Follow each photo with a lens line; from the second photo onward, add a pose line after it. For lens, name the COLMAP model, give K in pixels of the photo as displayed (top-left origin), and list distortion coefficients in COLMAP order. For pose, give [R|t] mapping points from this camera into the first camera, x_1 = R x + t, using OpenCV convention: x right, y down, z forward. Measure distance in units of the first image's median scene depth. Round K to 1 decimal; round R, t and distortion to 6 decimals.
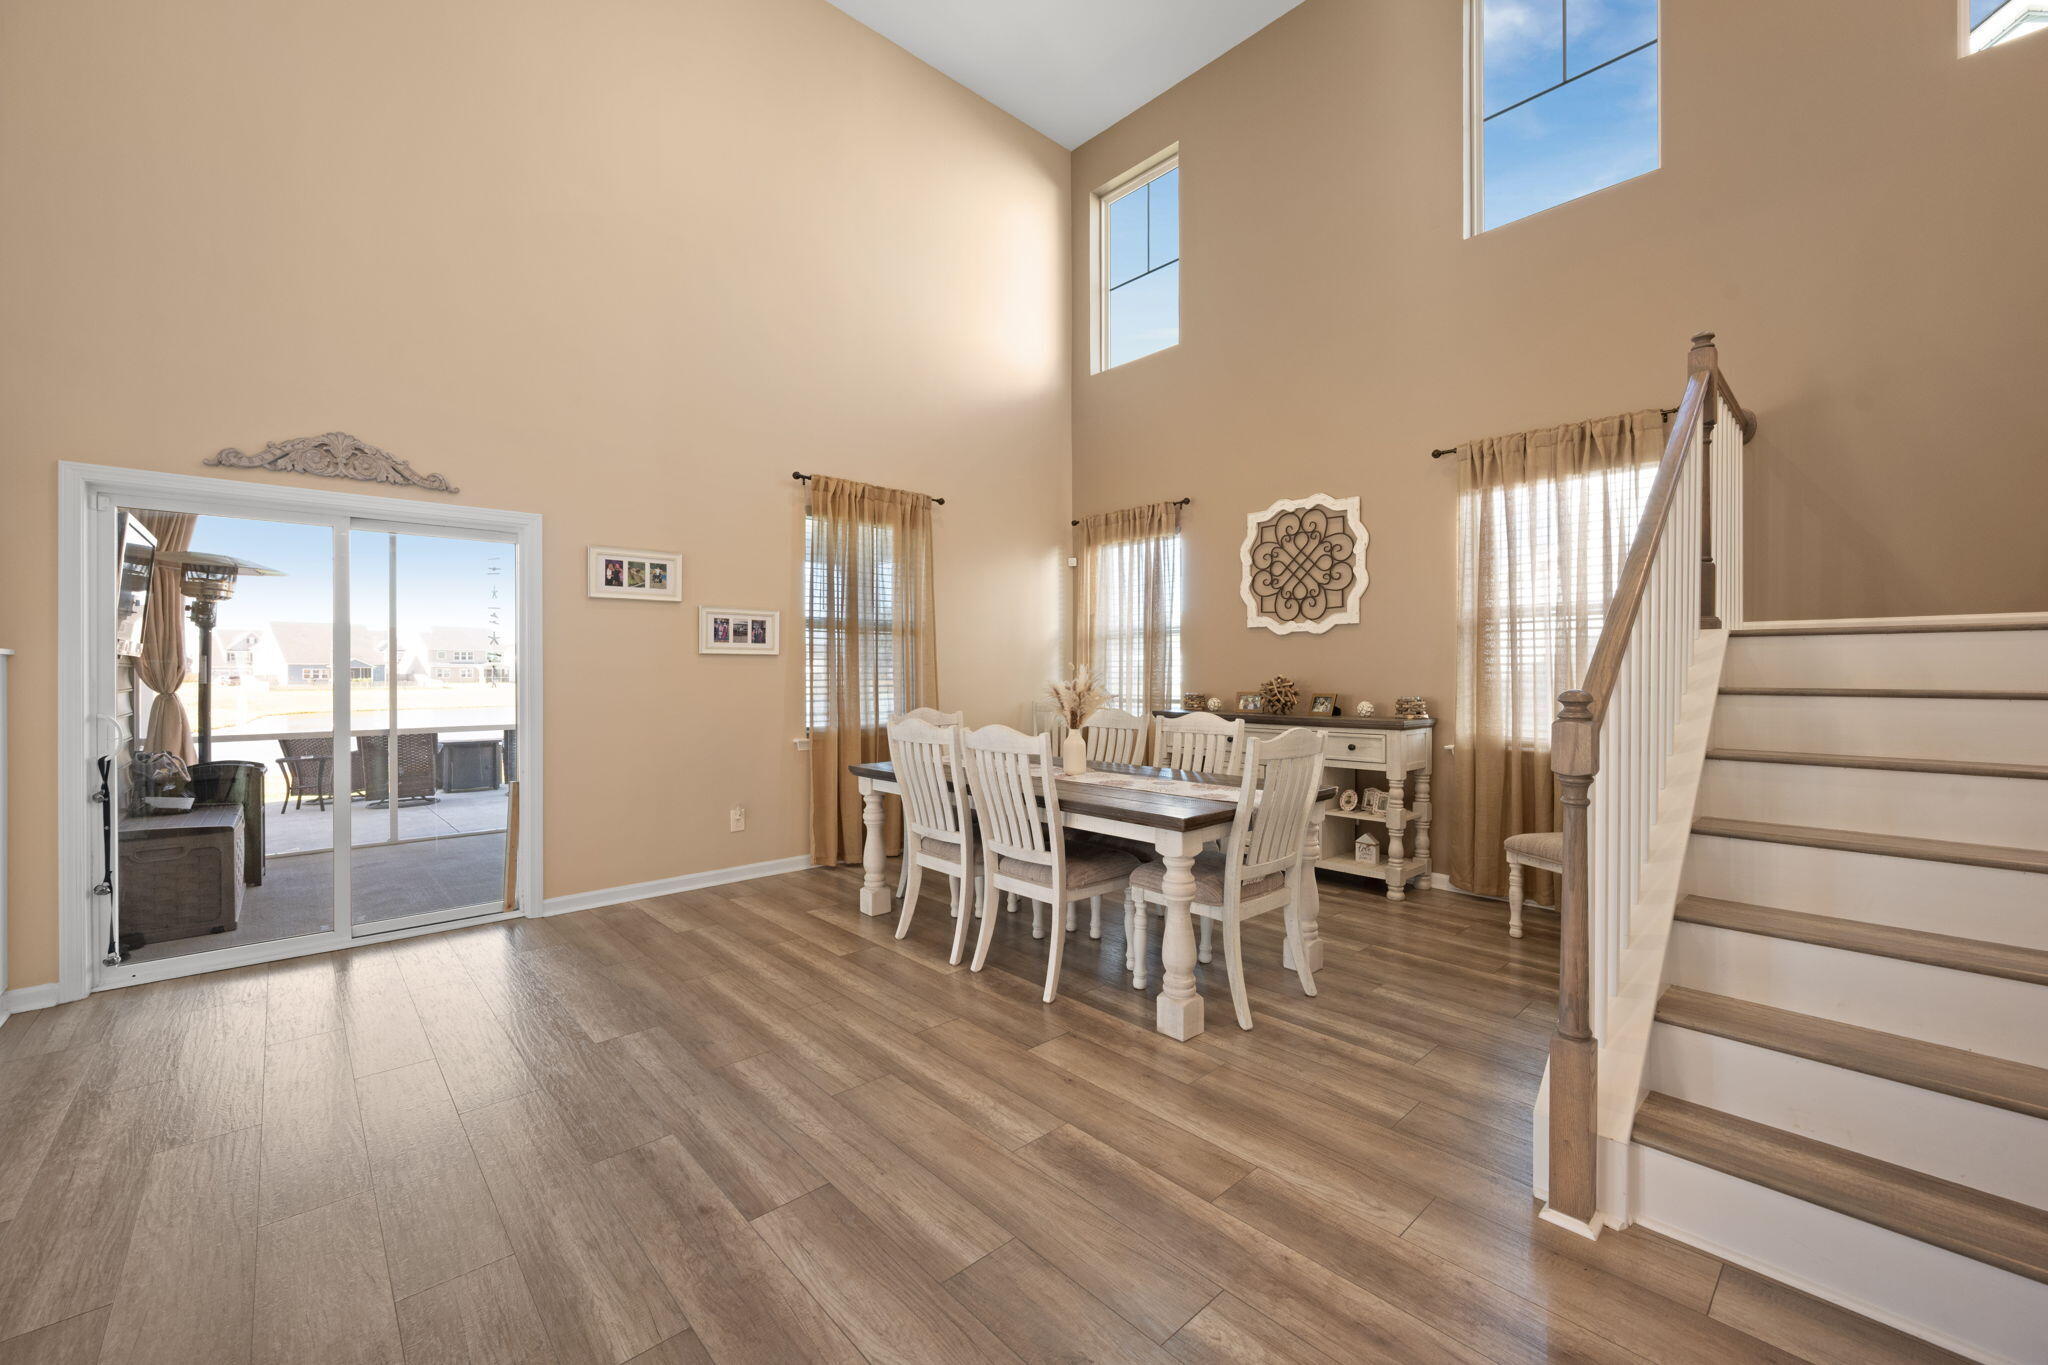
lens RADIAL K [[803.2, 0, 1016.9], [0, 803.2, 667.0], [0, 0, 1]] dist [-0.002074, -0.000337]
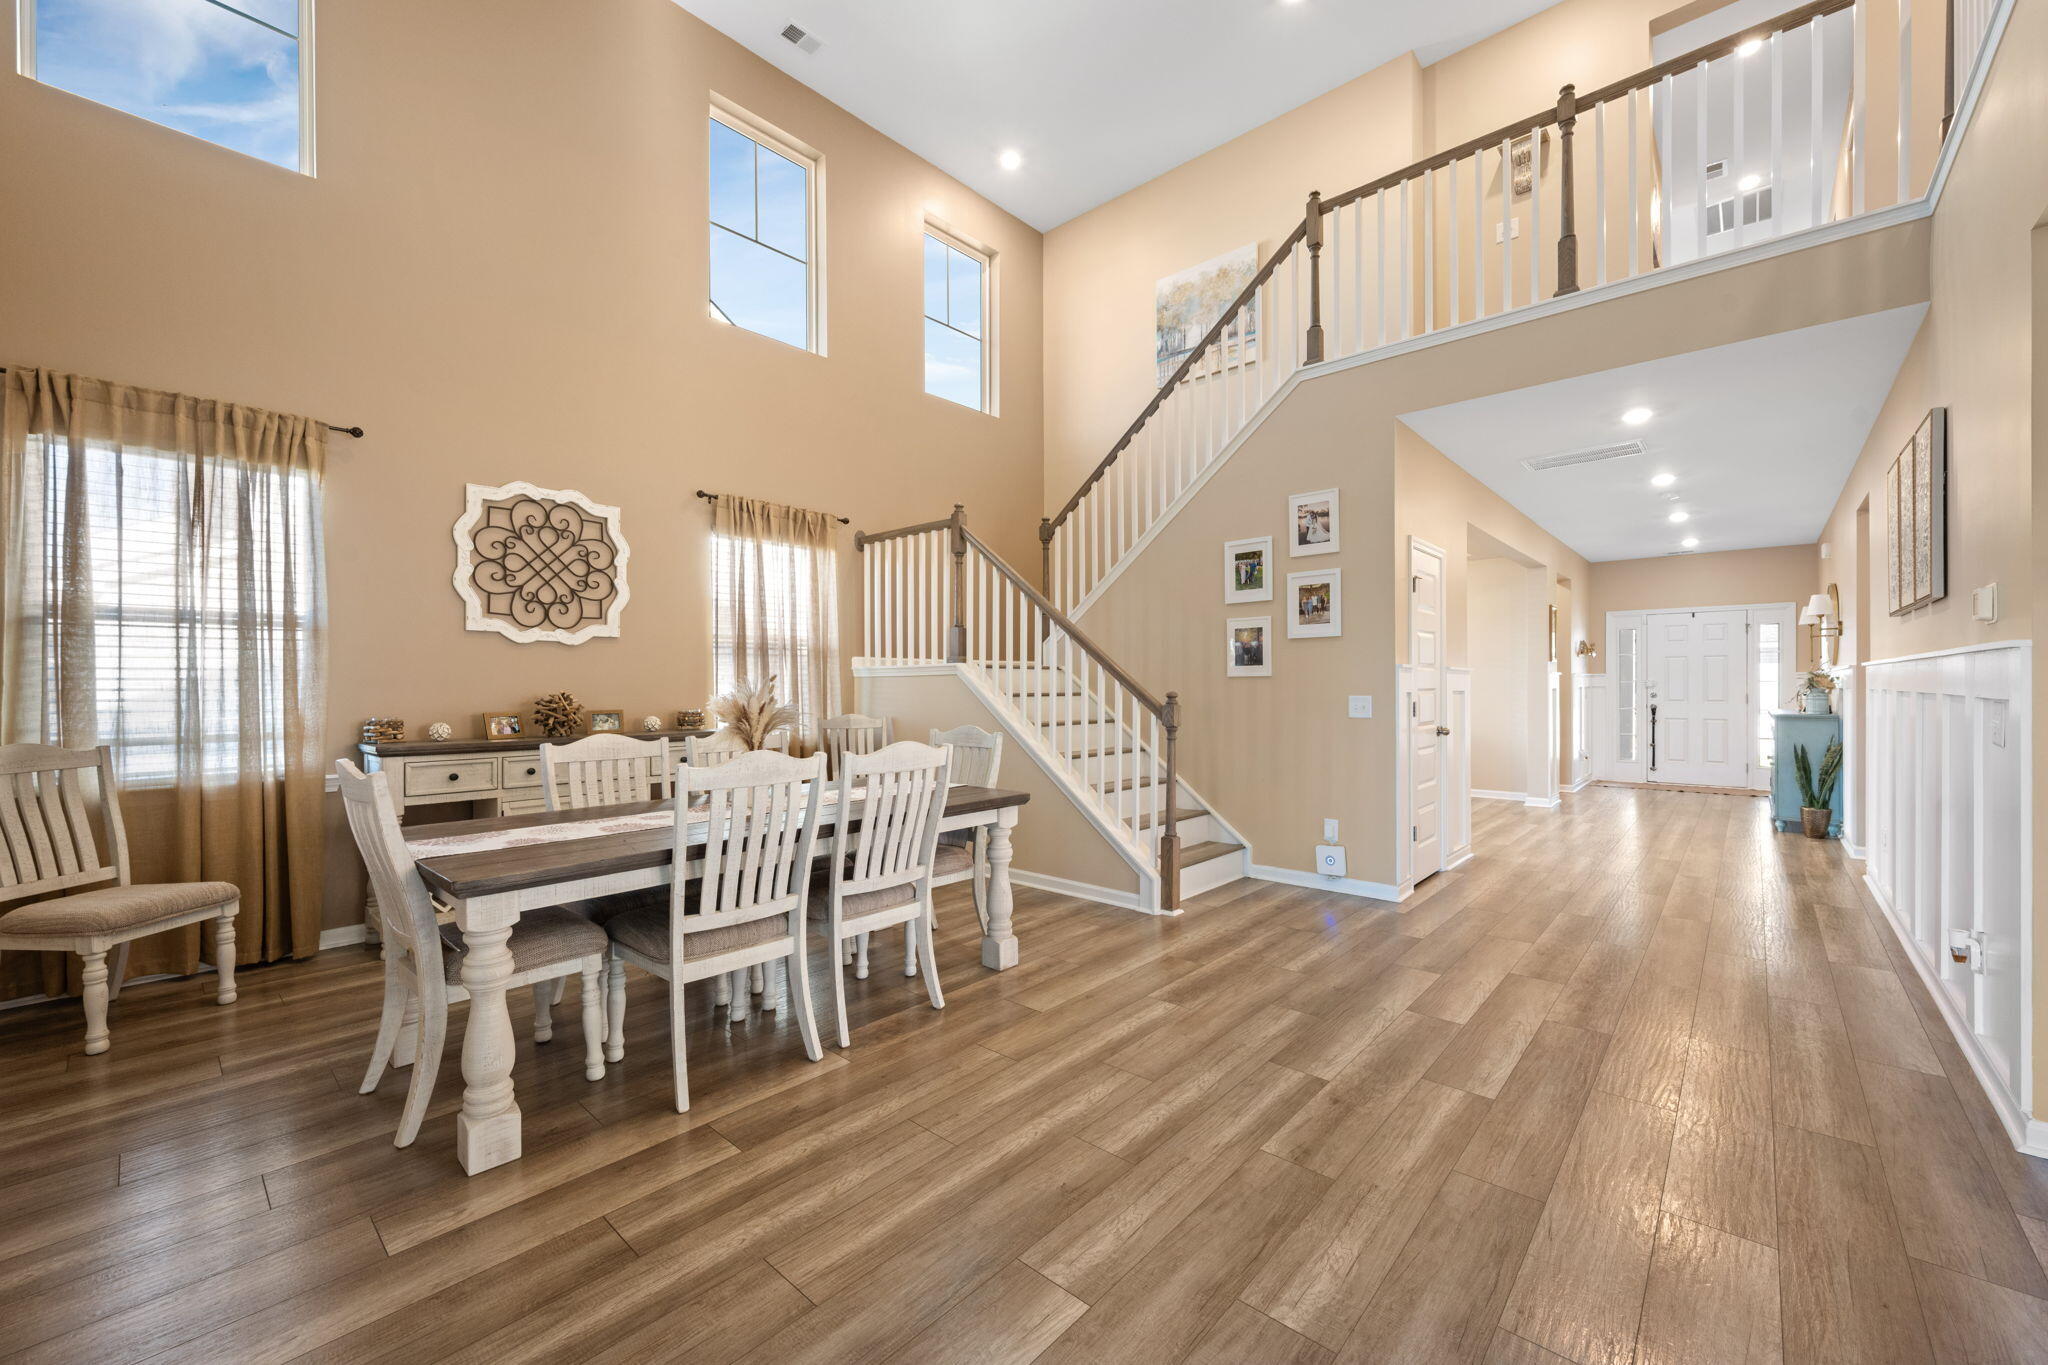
lens RADIAL K [[818.3, 0, 1024.0], [0, 818.3, 682.5], [0, 0, 1]] dist [0.001028, -0.000015]
pose [[-0.098289, 0.006101, 0.995139, -0.803480], [-0.002458, 0.999977, -0.006373, 0.007583], [-0.995155, -0.003072, -0.098271, 0.791903]]
